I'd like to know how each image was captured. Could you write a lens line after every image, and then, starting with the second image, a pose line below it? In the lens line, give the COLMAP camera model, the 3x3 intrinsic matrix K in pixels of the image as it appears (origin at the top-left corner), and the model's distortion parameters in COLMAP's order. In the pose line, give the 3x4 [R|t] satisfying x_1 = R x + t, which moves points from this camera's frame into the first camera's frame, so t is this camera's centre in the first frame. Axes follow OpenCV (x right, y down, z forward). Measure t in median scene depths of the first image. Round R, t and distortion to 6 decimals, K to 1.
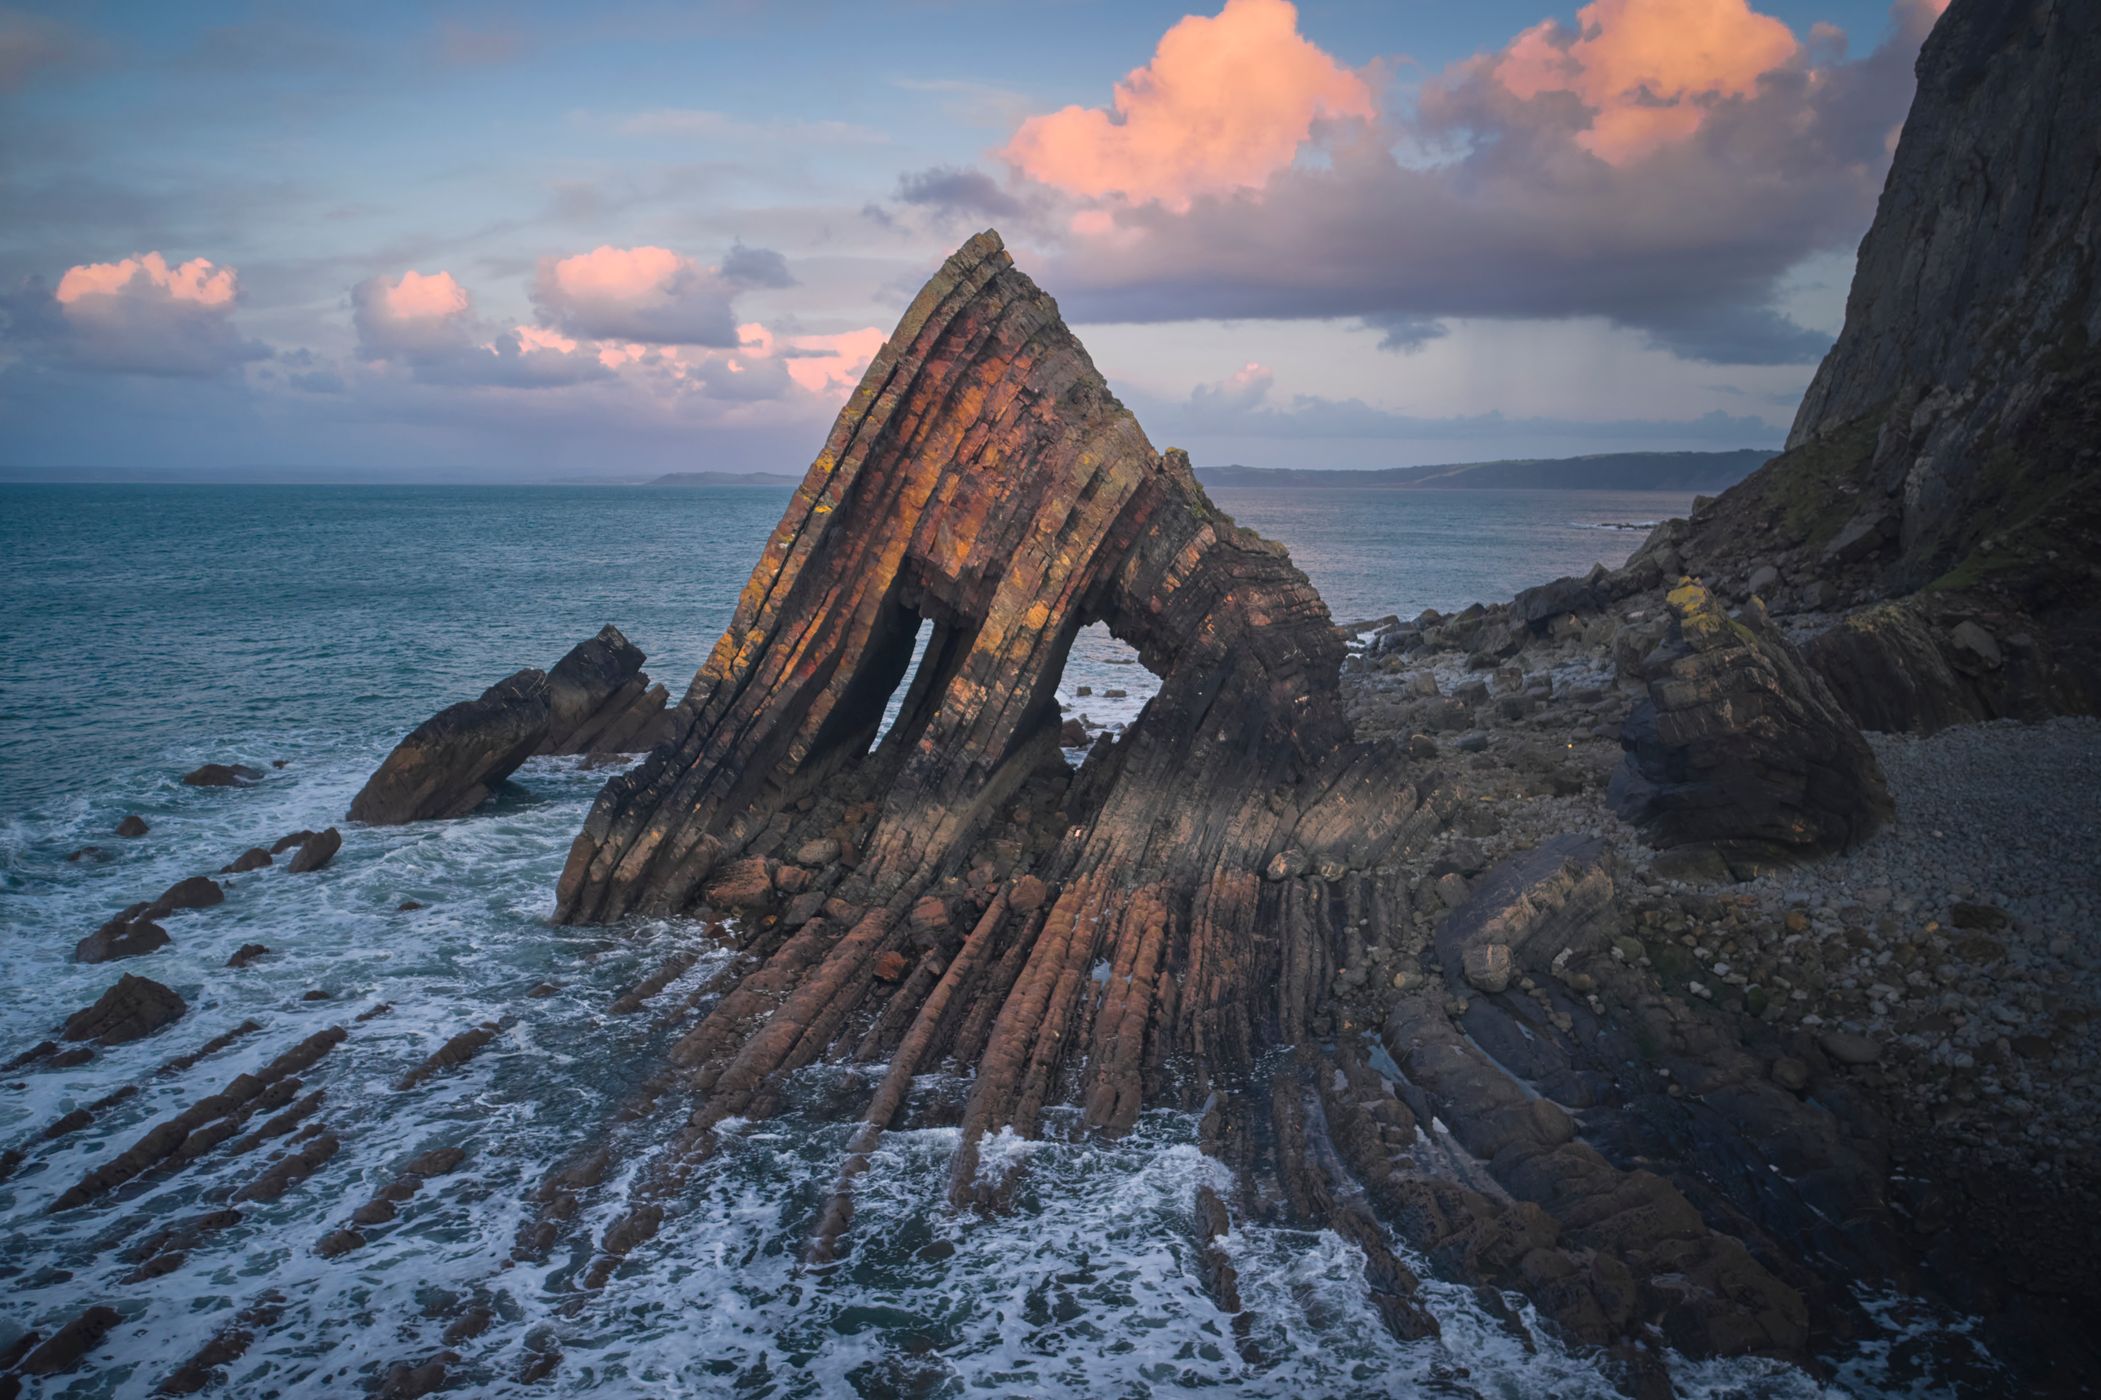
lens RADIAL K [[1686.6, 0, 1049.9], [0, 1686.6, 708.2], [0, 0, 1]] dist [-0.066769, 0.009768]
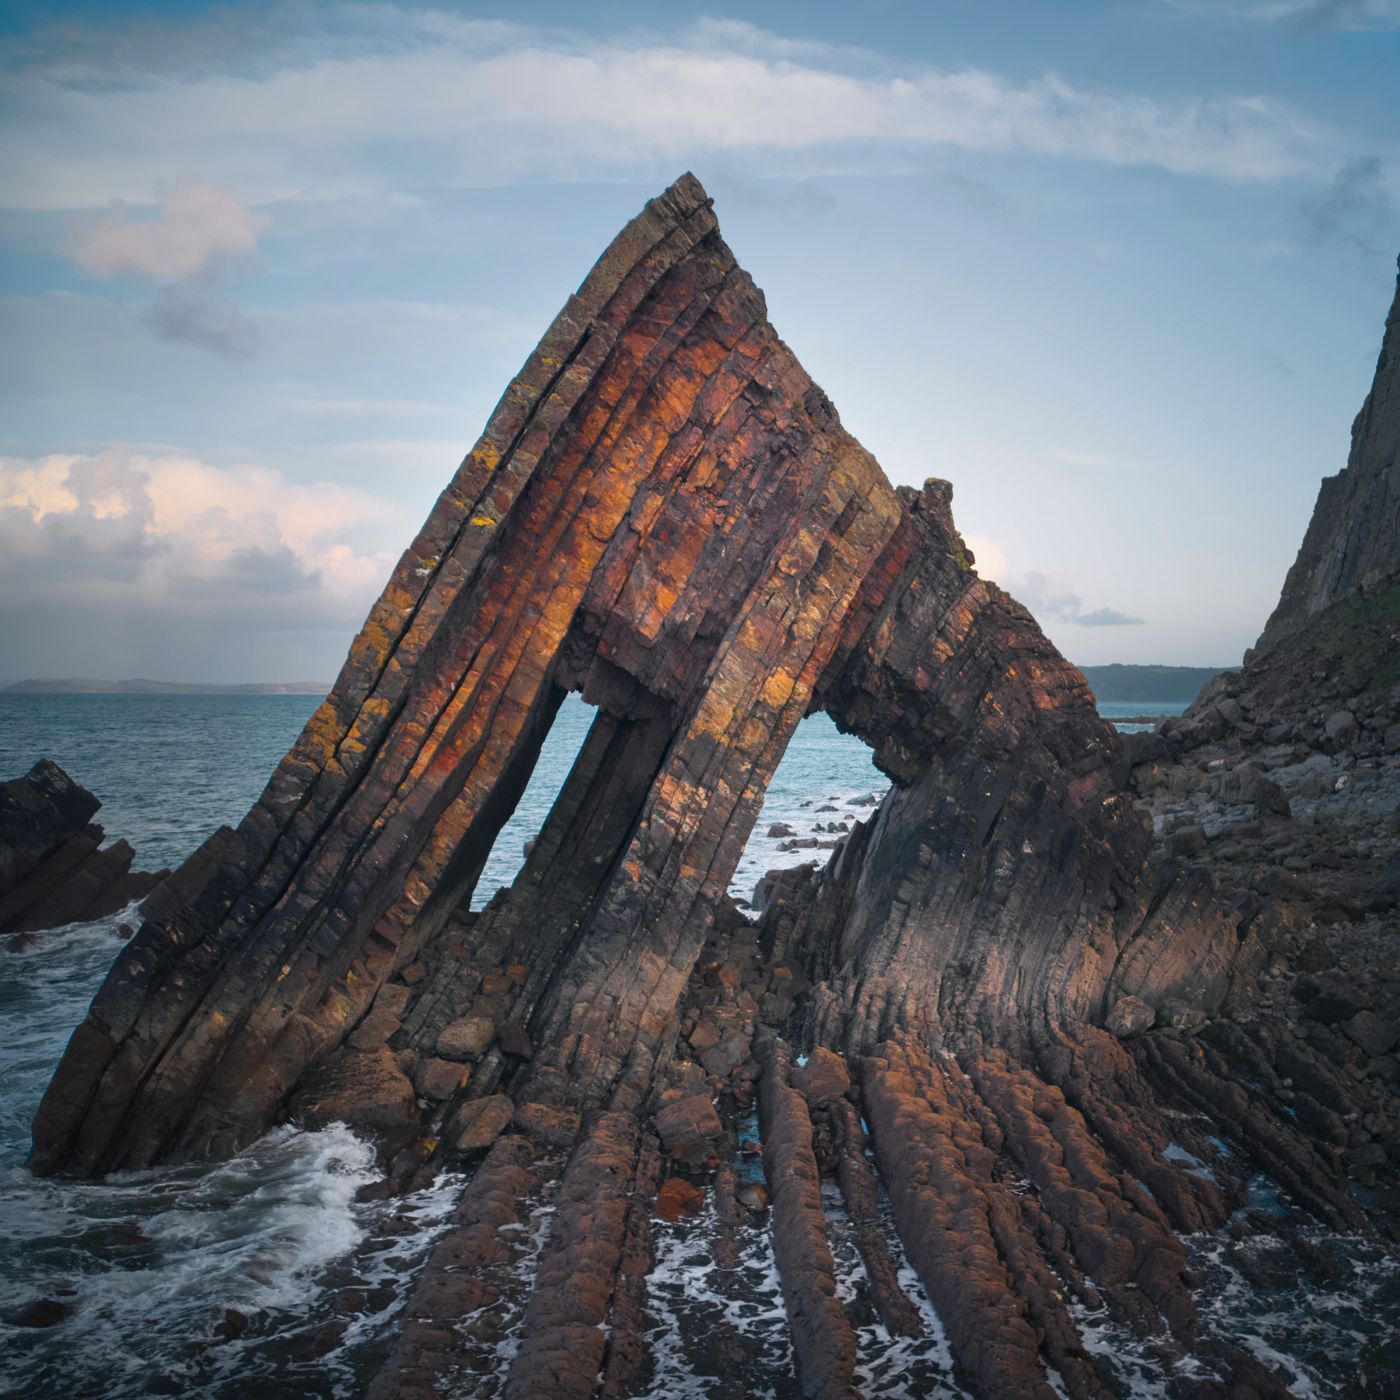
lens RADIAL K [[1621.2, 0, 980.1], [0, 1621.2, 698.5], [0, 0, 1]] dist [-0.013782, 0.000000]
pose [[0.951947, 0.003527, 0.306242, -0.137474], [0.036595, 0.991460, -0.125173, 0.039785], [-0.304068, 0.130365, 0.943688, 0.317467]]
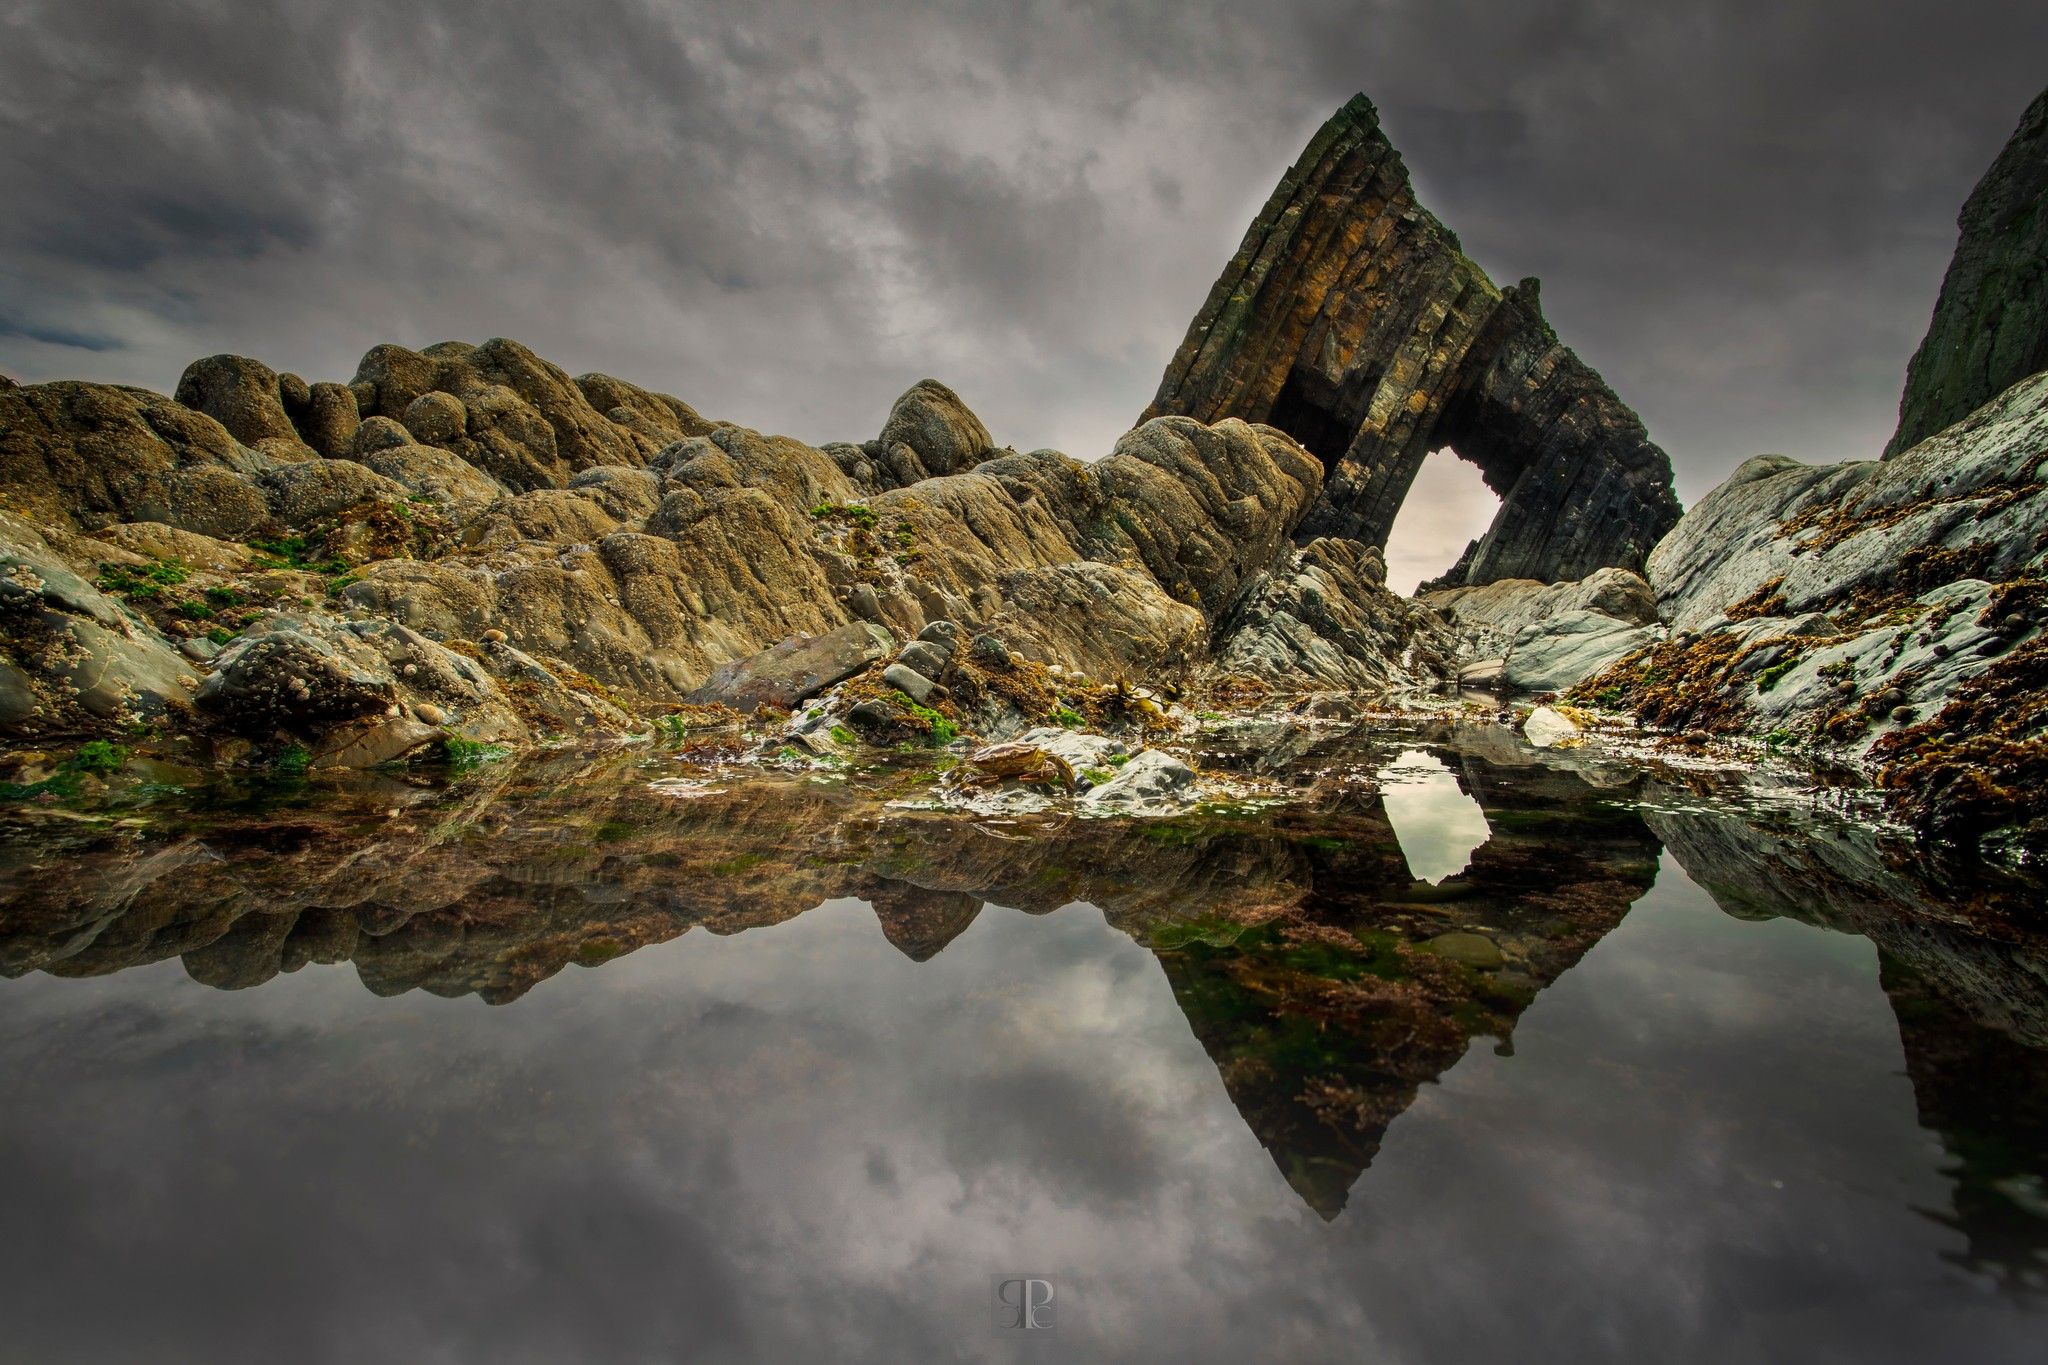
lens RADIAL K [[1108.5, 0, 1027.9], [0, 1108.5, 674.6], [0, 0, 1]] dist [-0.045024, 0.004895]
pose [[0.987034, 0.017516, -0.159555, -0.145530], [-0.036090, 0.992794, -0.114270, 0.221911], [0.156404, 0.118547, 0.980553, 0.248679]]
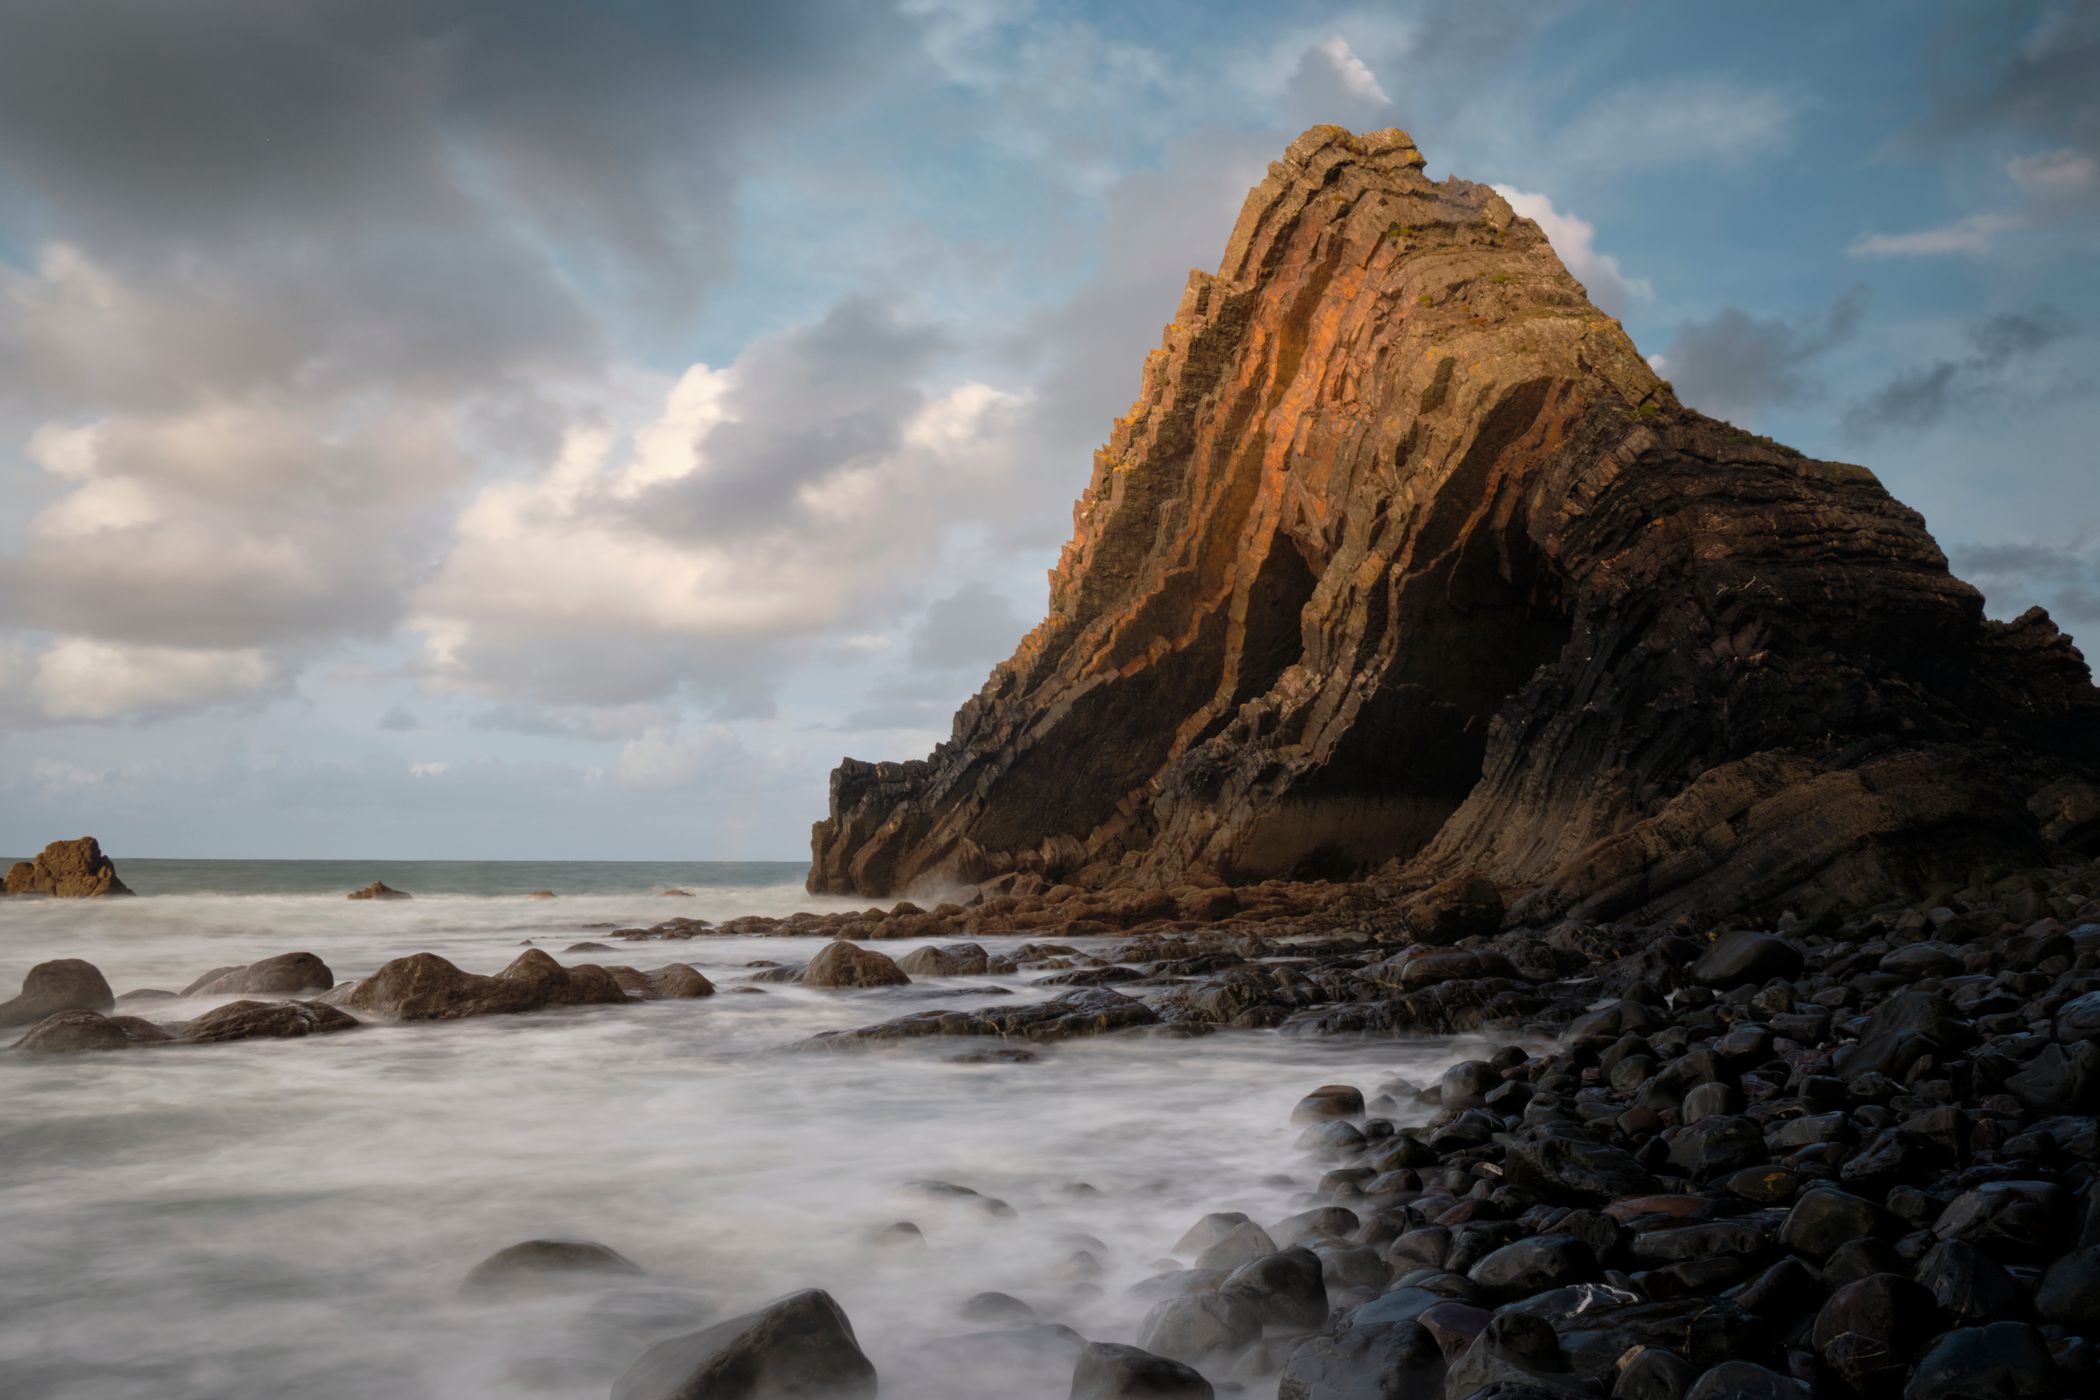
lens RADIAL K [[1685.8, 0, 1051.4], [0, 1685.8, 713.6], [0, 0, 1]] dist [-0.066769, 0.009768]
pose [[0.672683, -0.074422, -0.736178, 0.435745], [-0.091224, 0.978997, -0.182325, 0.153761], [0.734286, 0.189804, 0.651766, 0.425216]]
